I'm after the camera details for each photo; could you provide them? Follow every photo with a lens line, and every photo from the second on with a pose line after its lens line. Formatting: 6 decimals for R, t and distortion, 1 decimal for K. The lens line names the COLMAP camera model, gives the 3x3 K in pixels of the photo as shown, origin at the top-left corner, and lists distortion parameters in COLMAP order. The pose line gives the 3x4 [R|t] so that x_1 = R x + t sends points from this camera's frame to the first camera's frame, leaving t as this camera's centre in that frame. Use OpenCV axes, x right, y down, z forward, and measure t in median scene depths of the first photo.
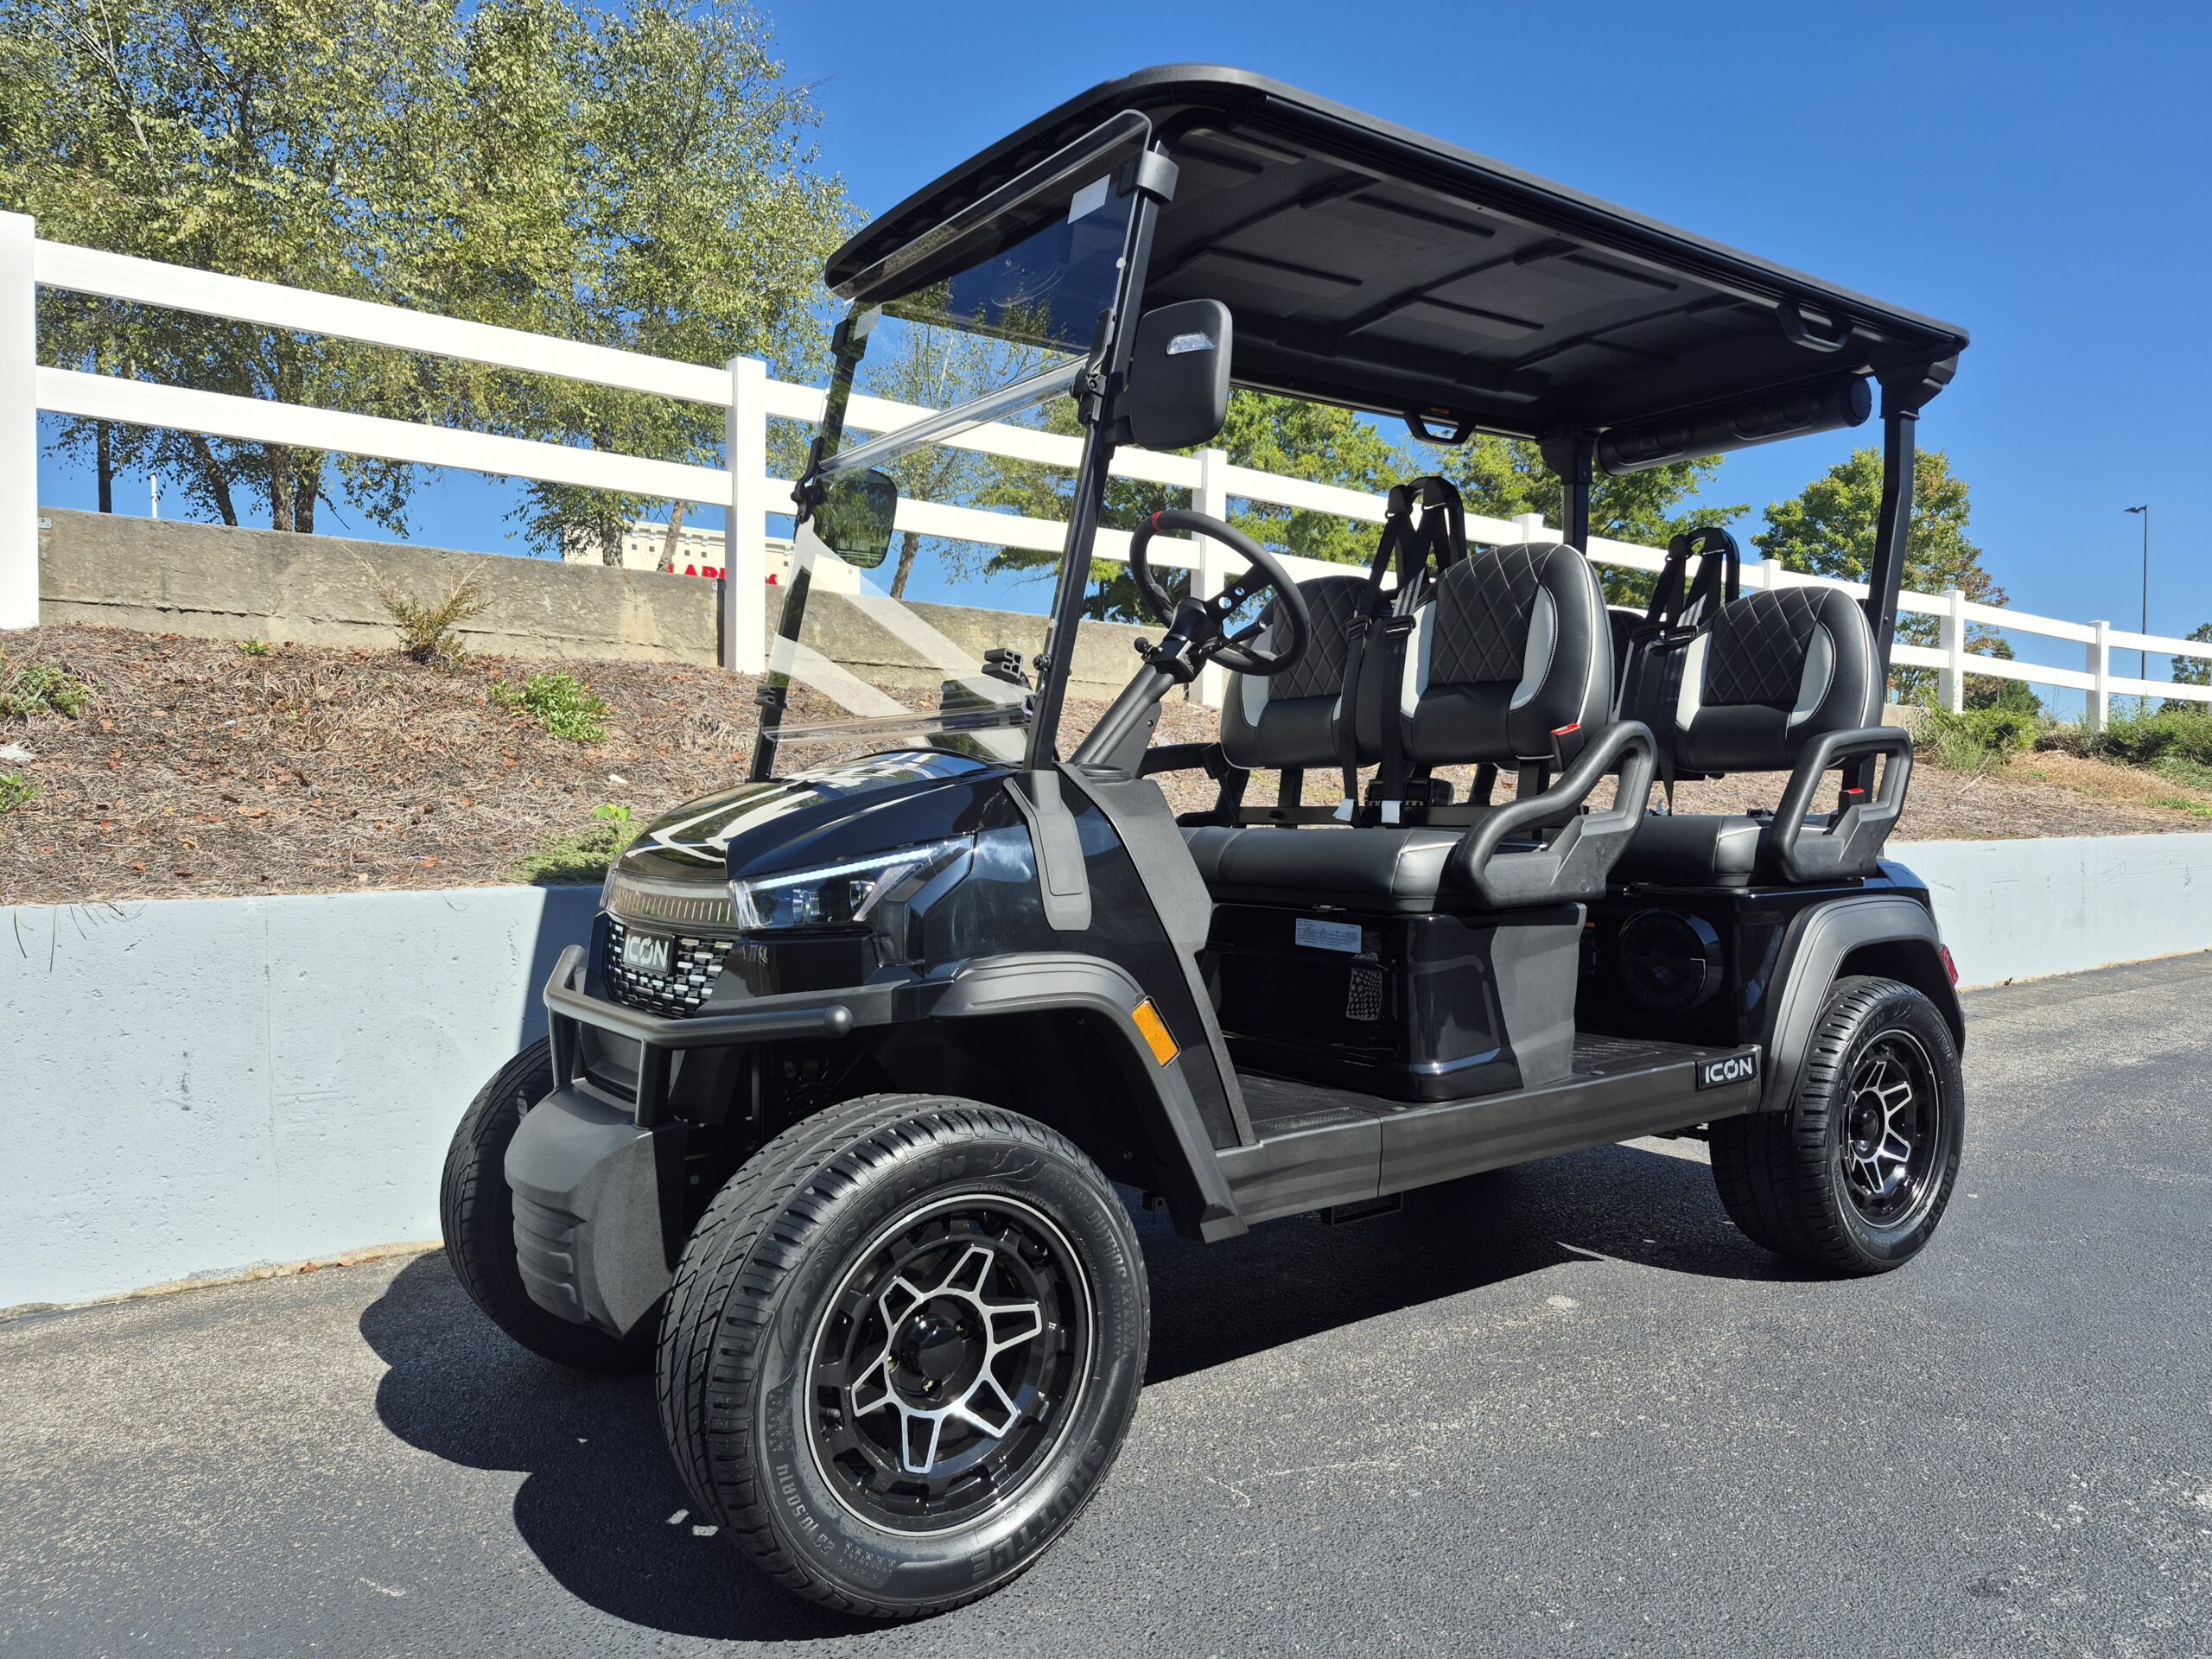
lens RADIAL K [[1522.8, 0, 1116.3], [0, 1522.8, 857.9], [0, 0, 1]] dist [0.082193, -0.084085]
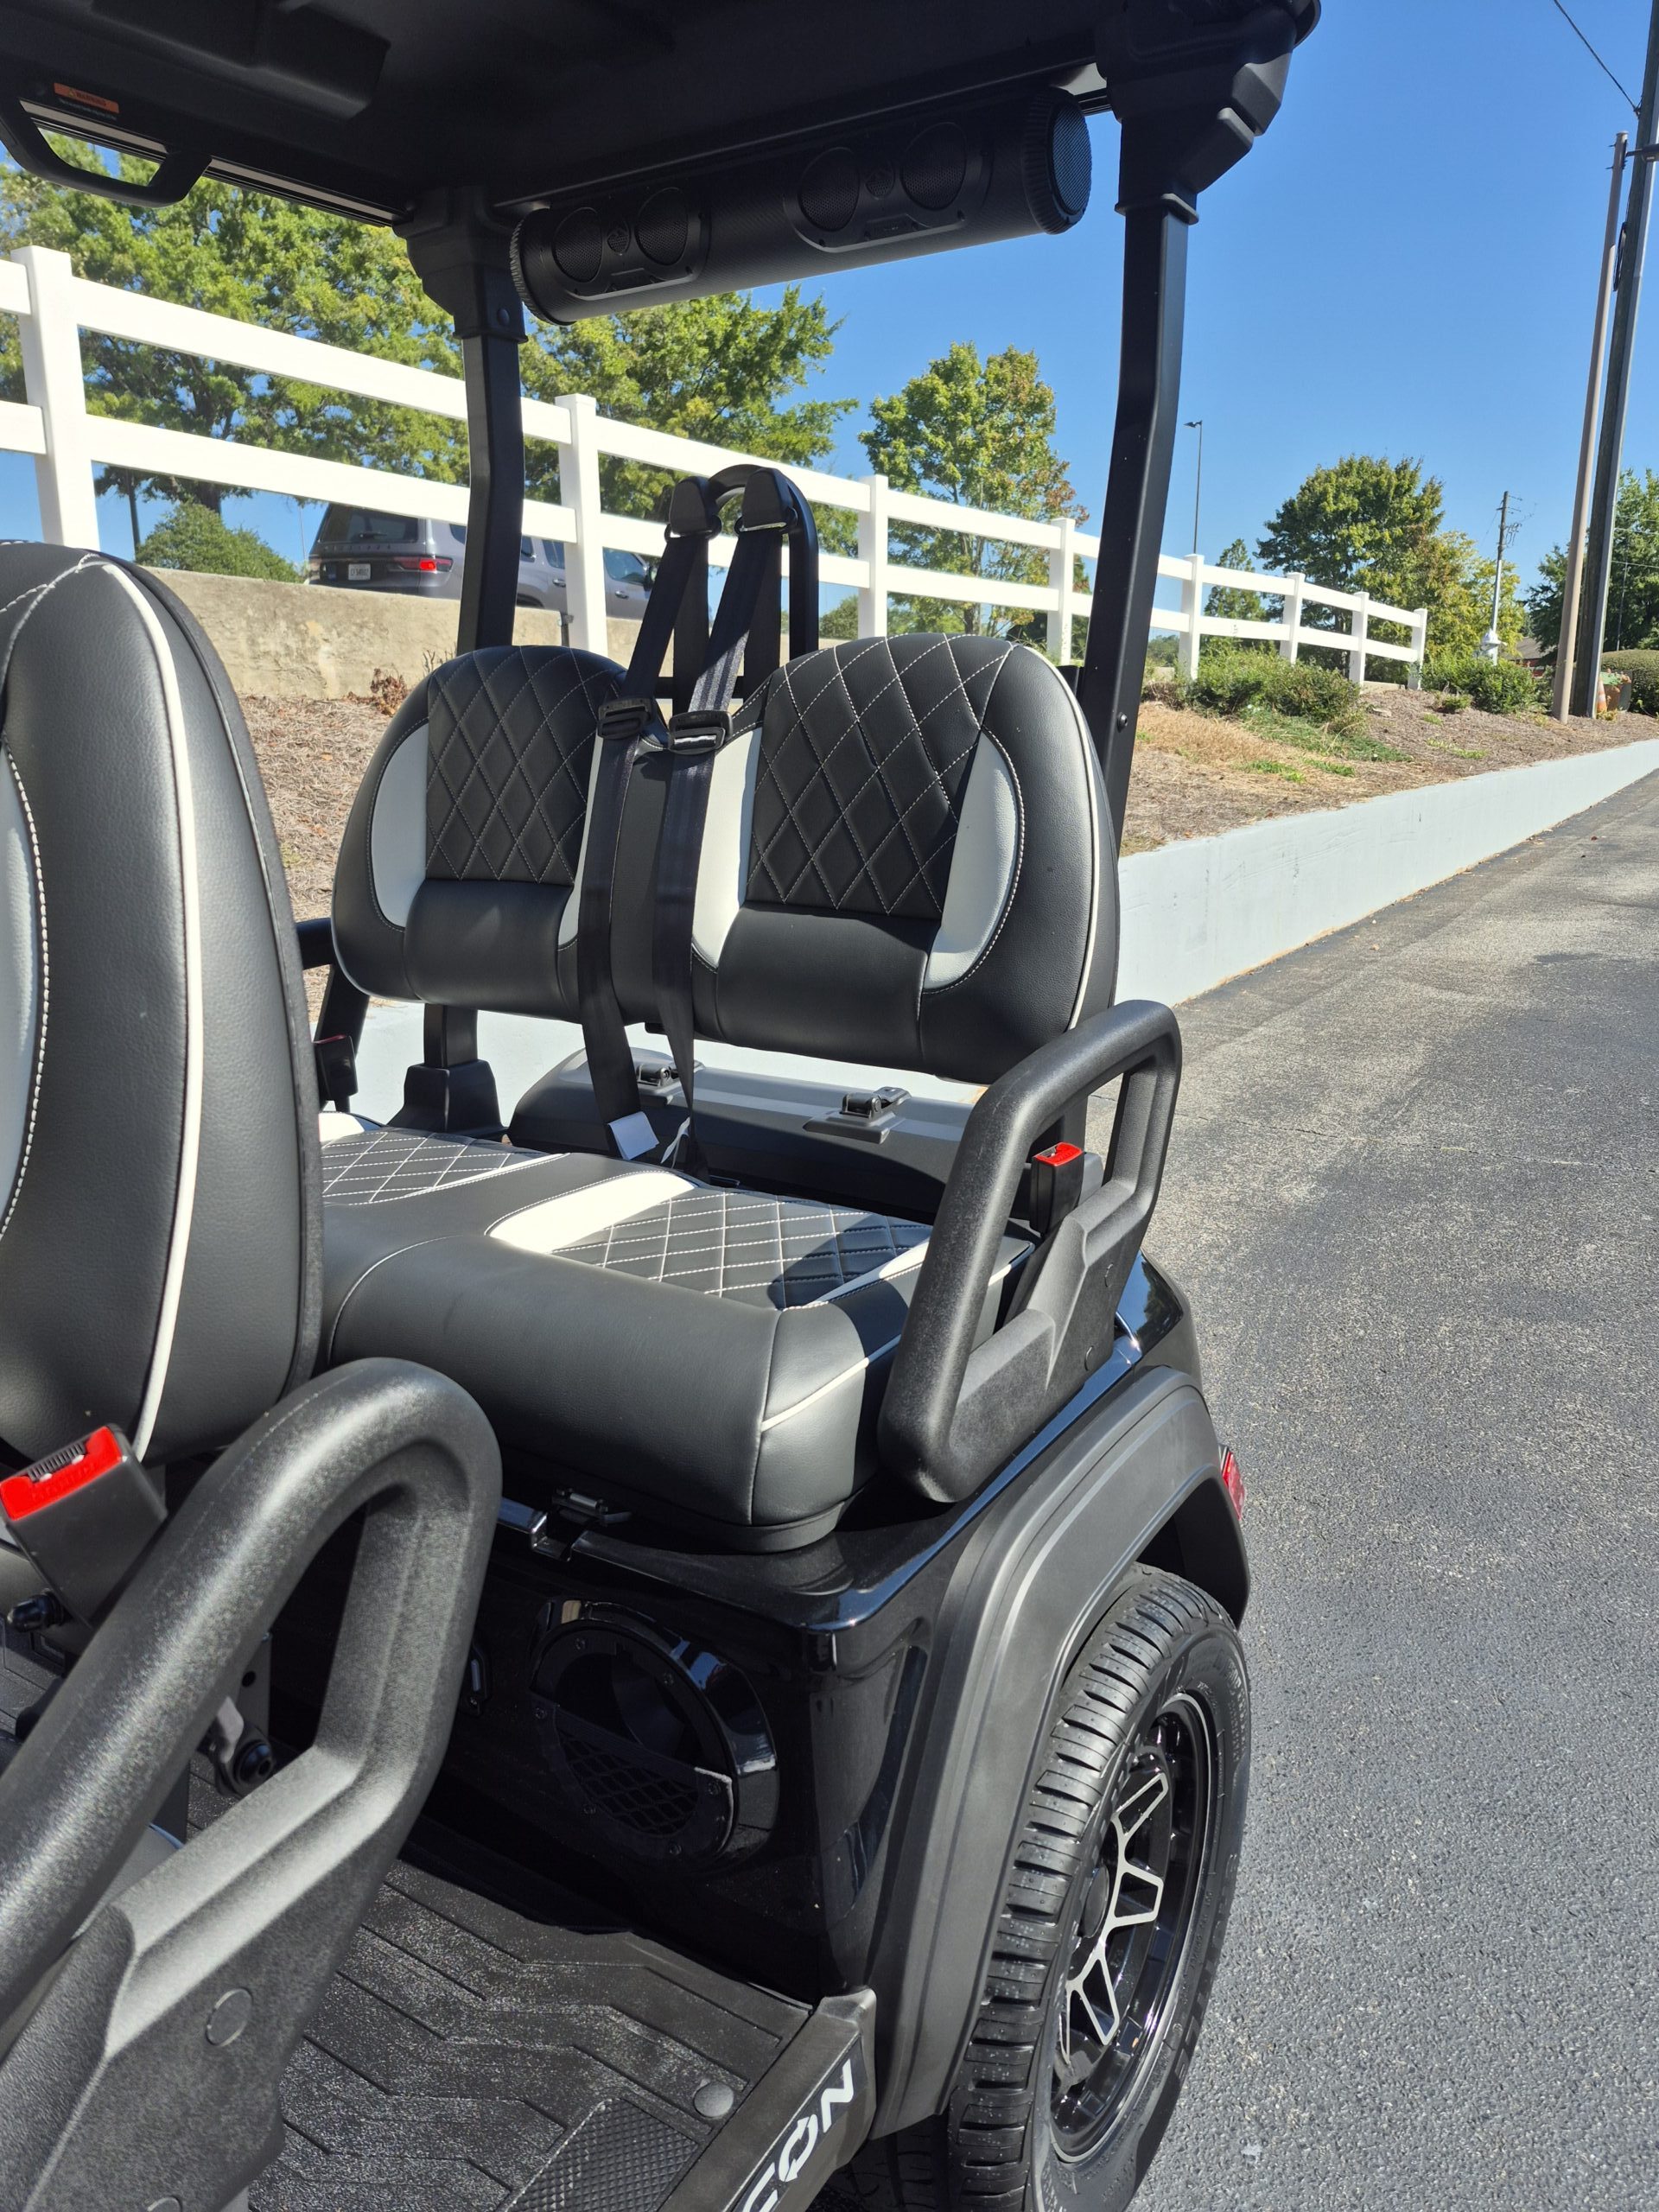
lens RADIAL K [[1522.8, 0, 800.5], [0, 1522.8, 1109.5], [0, 0, 1]] dist [0.082193, -0.084085]
pose [[0.938854, -0.094998, 0.330952, 0.304673], [0.020876, 0.975122, 0.220681, -0.171593], [-0.343683, -0.200279, 0.917480, 0.722261]]
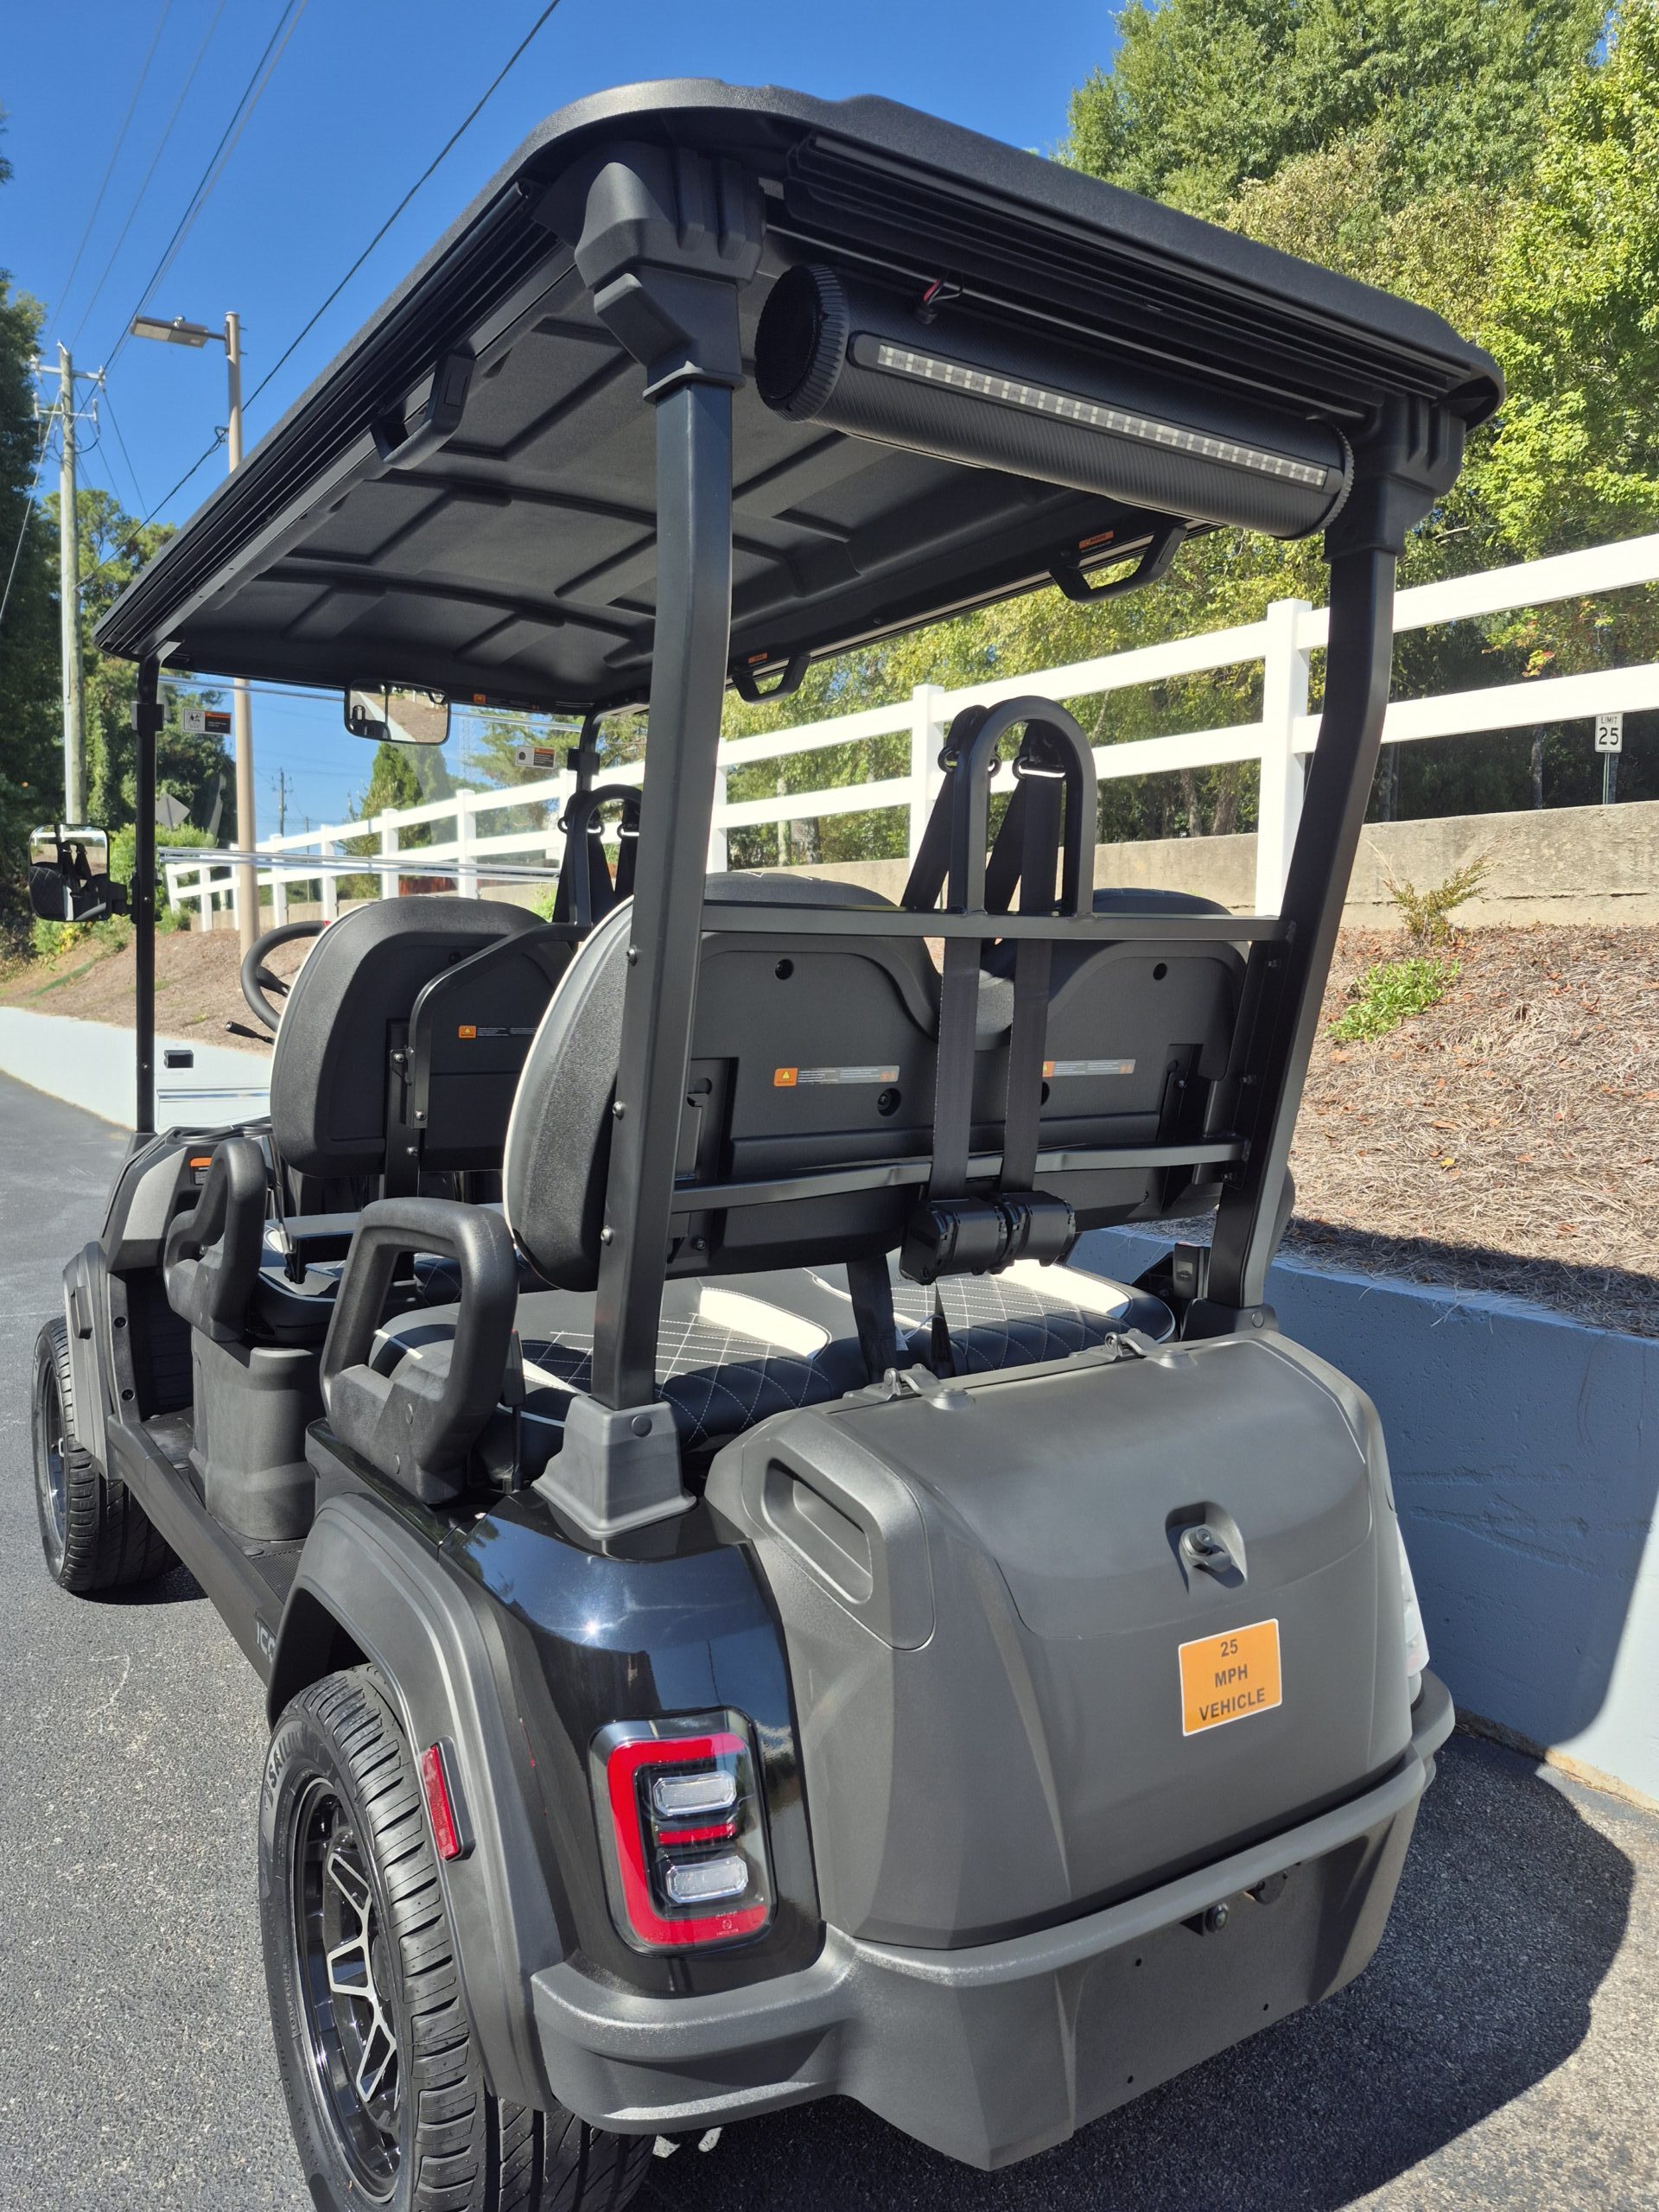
lens RADIAL K [[1527.2, 0, 817.3], [0, 1527.2, 1115.6], [0, 0, 1]] dist [0.074388, -0.070420]
pose [[-0.066504, 0.088301, -0.993871, 1.056201], [-0.039851, 0.995047, 0.091072, -0.176845], [0.996990, 0.045664, -0.062656, 1.278816]]
